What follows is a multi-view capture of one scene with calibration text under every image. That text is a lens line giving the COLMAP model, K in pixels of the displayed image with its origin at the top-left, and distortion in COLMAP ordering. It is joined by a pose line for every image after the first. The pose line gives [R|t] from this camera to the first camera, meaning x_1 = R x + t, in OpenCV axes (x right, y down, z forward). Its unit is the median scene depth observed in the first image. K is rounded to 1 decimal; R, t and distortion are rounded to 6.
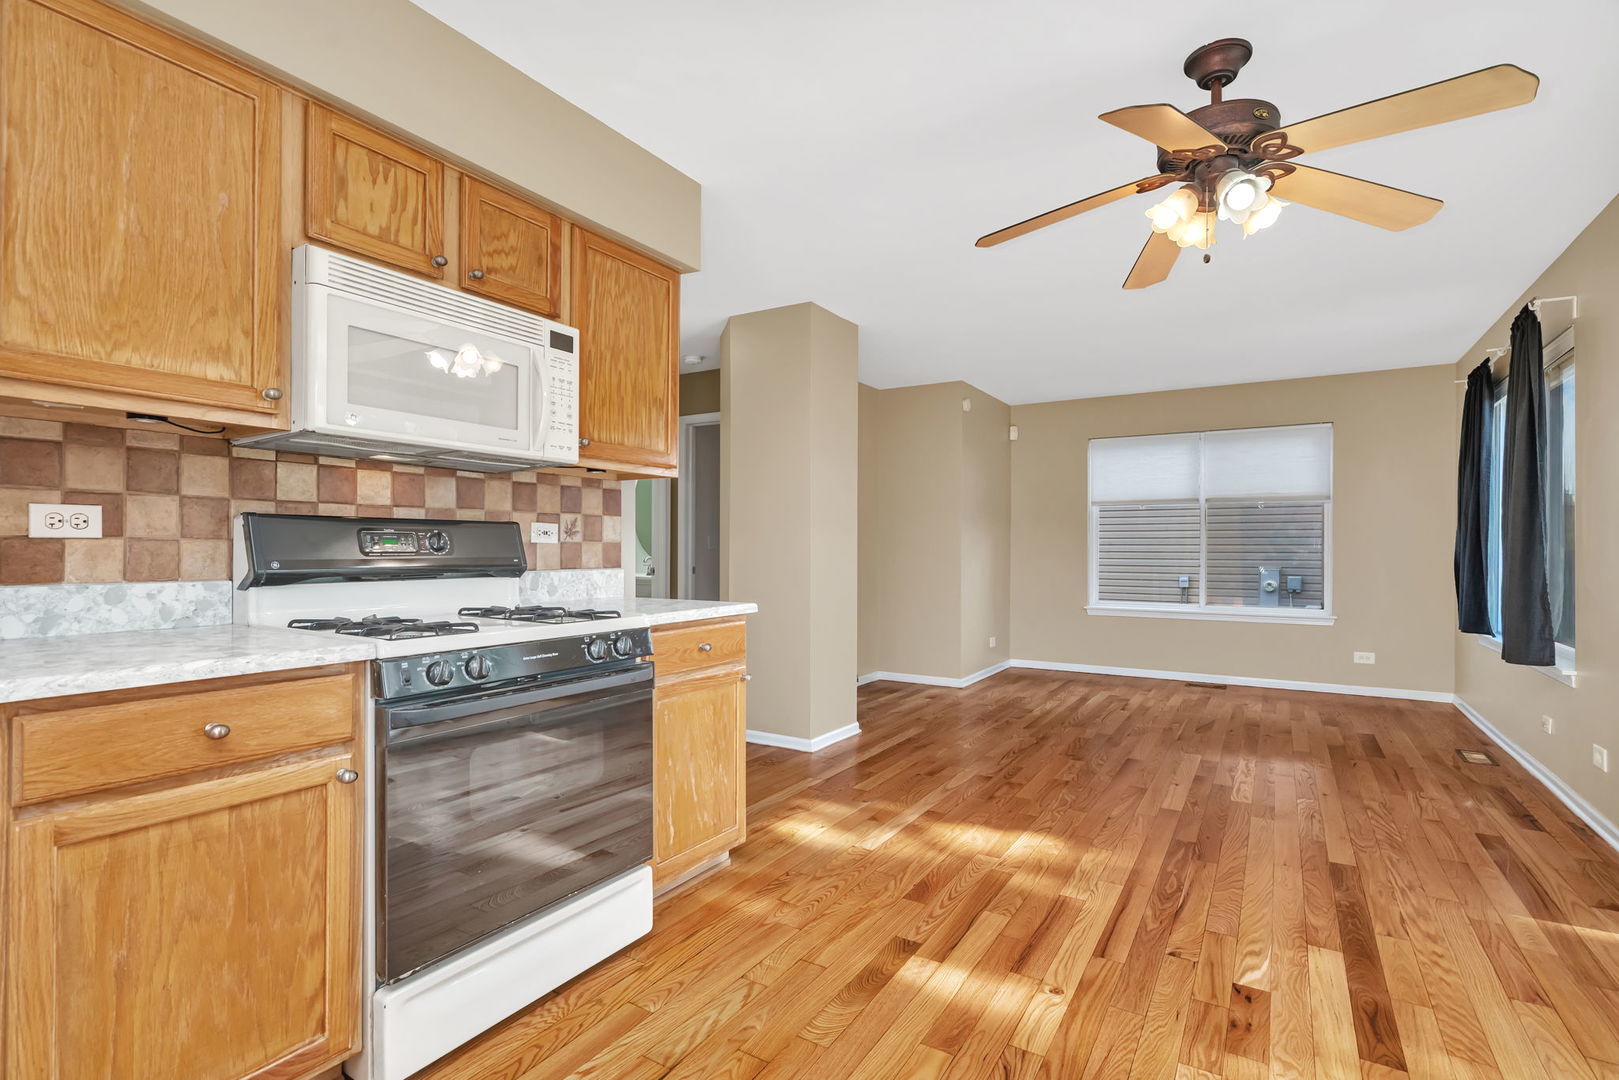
lens RADIAL K [[780.7, 0, 790.5], [0, 780.7, 549.0], [0, 0, 1]] dist [-0.014810, 0.008341]
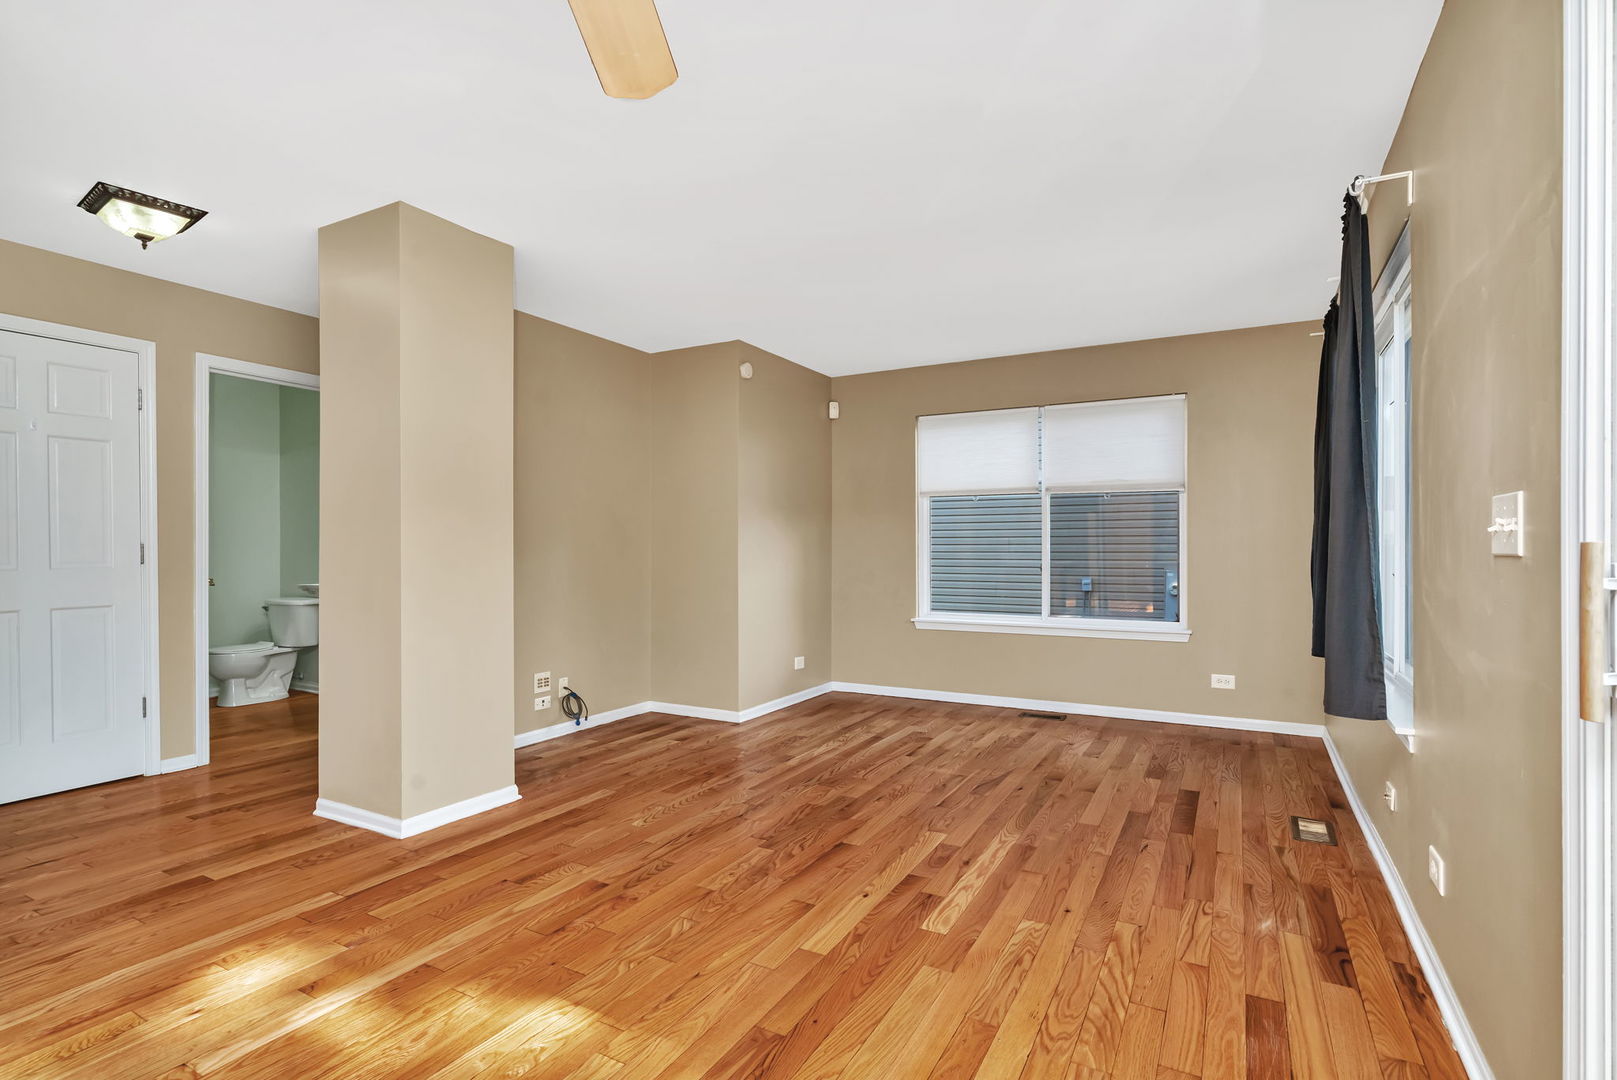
lens RADIAL K [[779.8, 0, 802.9], [0, 779.8, 550.9], [0, 0, 1]] dist [-0.014810, 0.008341]
pose [[0.998813, -0.004253, 0.048530, 0.416035], [0.004246, 0.999991, 0.000241, 0.001319], [-0.048530, -0.000034, 0.998822, 0.326909]]
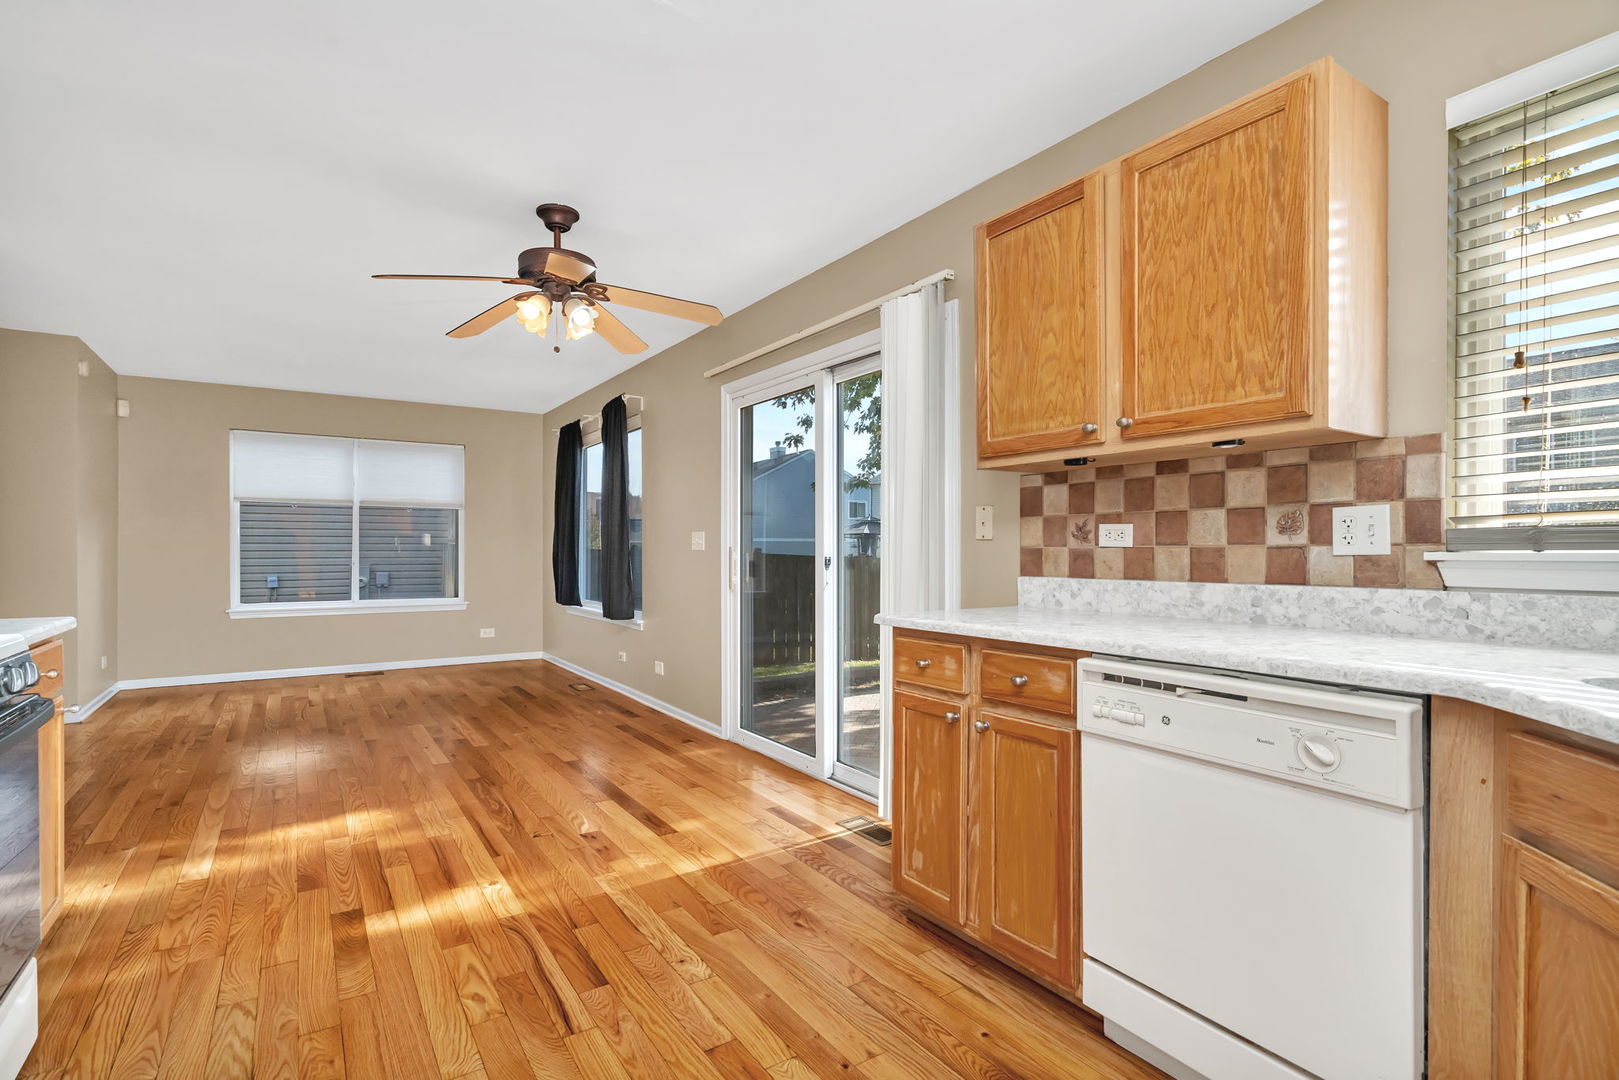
lens RADIAL K [[780.7, 0, 812.9], [0, 780.7, 551.1], [0, 0, 1]] dist [-0.014810, 0.008341]
pose [[0.406656, -0.007280, 0.913552, -0.348608], [0.002484, 0.999973, 0.006863, -0.002860], [-0.913578, -0.000522, 0.406663, -0.019959]]
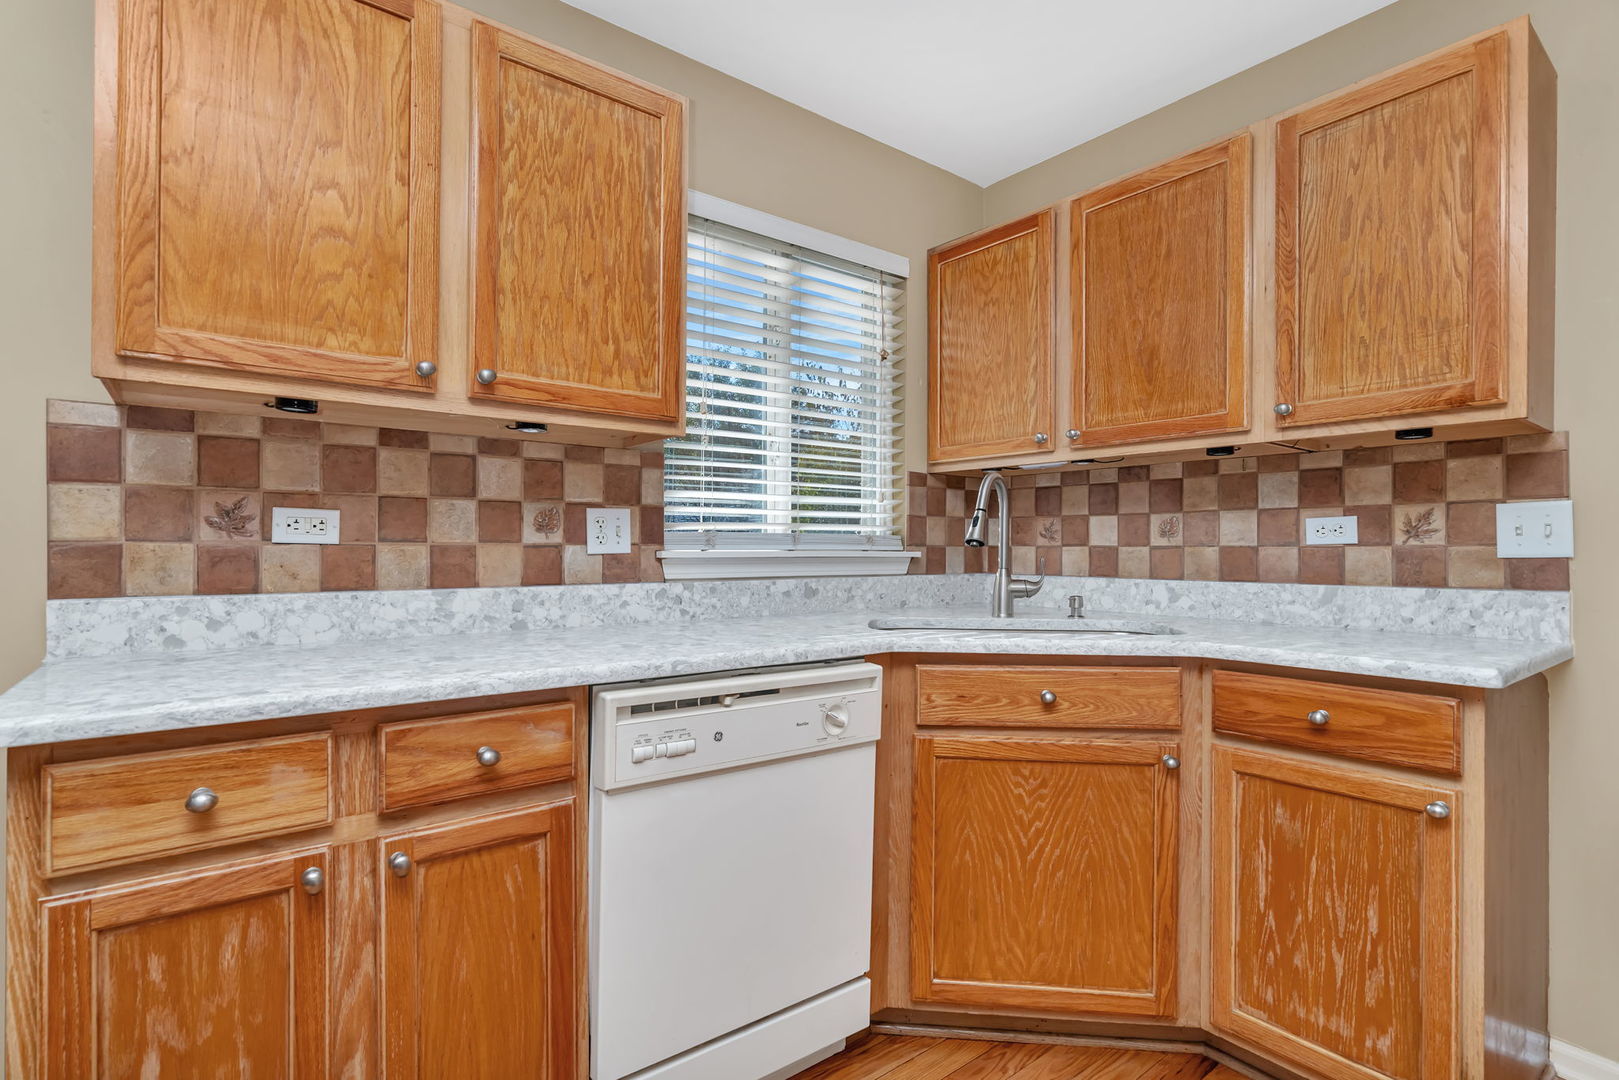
lens RADIAL K [[780.7, 0, 804.9], [0, 780.7, 546.8], [0, 0, 1]] dist [-0.014810, 0.008341]
pose [[-0.941559, -0.007317, 0.336767, -0.049165], [-0.008577, 0.999961, -0.002252, -0.000781], [-0.336738, -0.005009, -0.941585, 0.332590]]
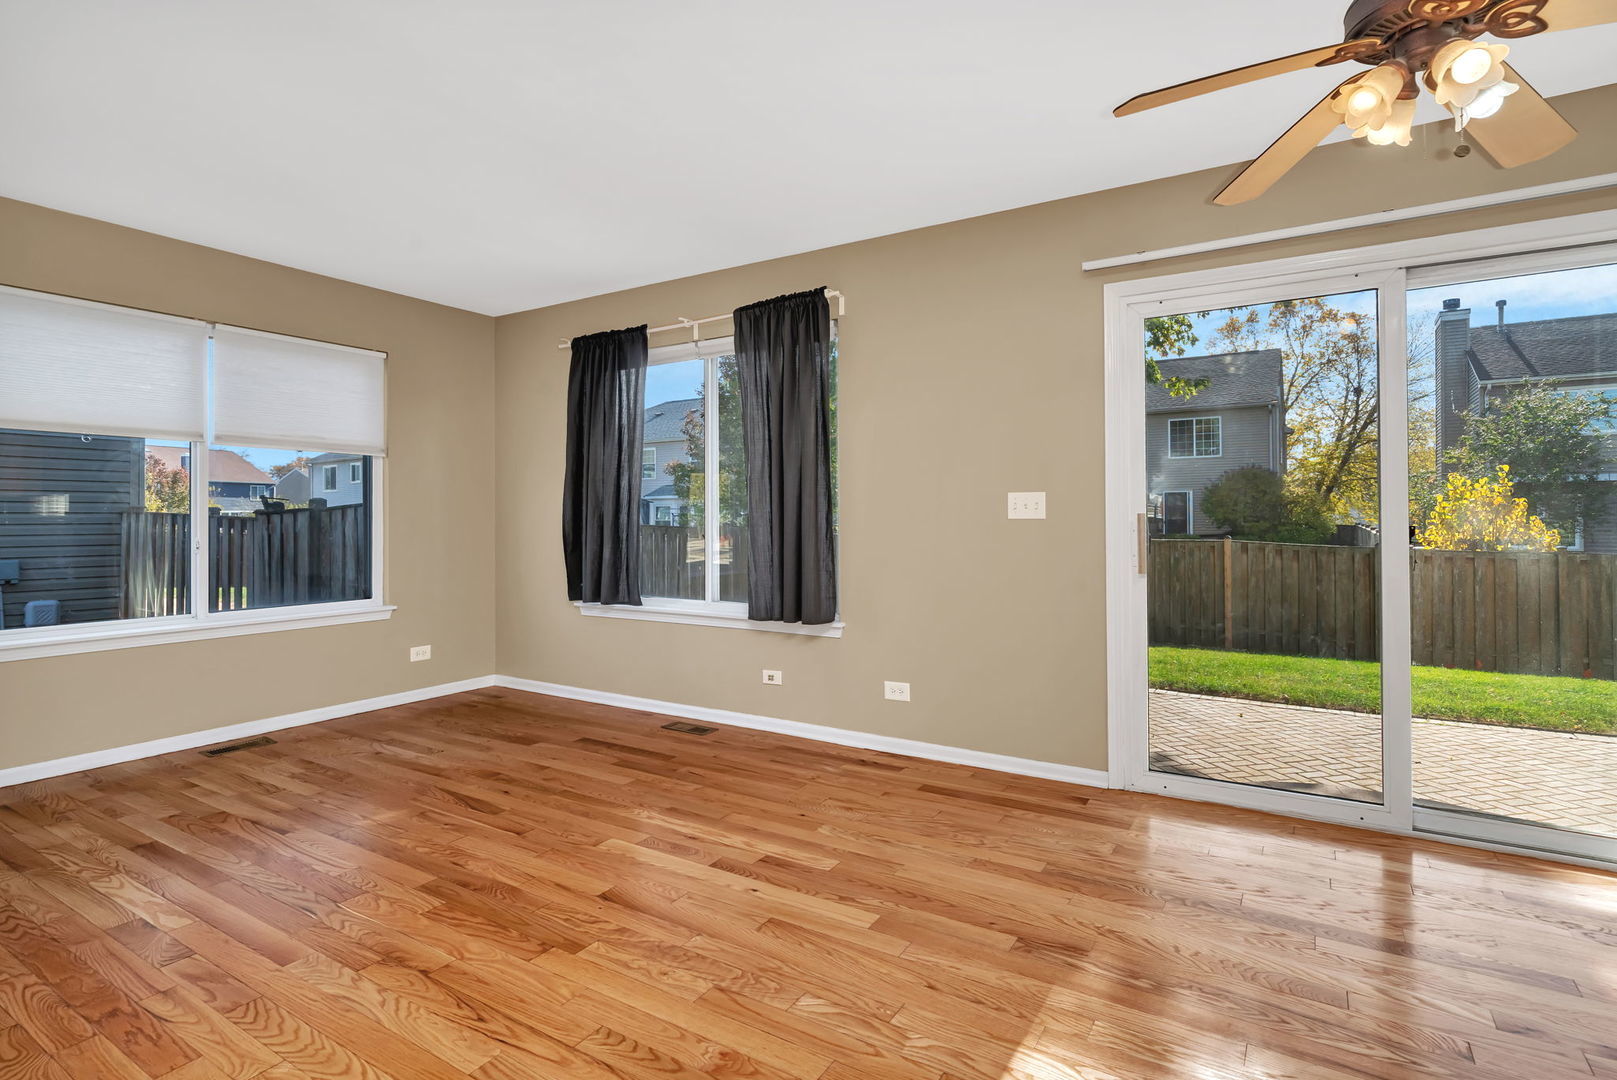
lens RADIAL K [[800.7, 0, 814.2], [0, 800.7, 514.6], [0, 0, 1]] dist [-0.010444, 0.003388]
pose [[-0.008445, 0.003636, 0.999958, -0.155098], [0.004594, 0.999983, -0.003597, 0.001629], [-0.999954, 0.004563, -0.008461, 0.967875]]
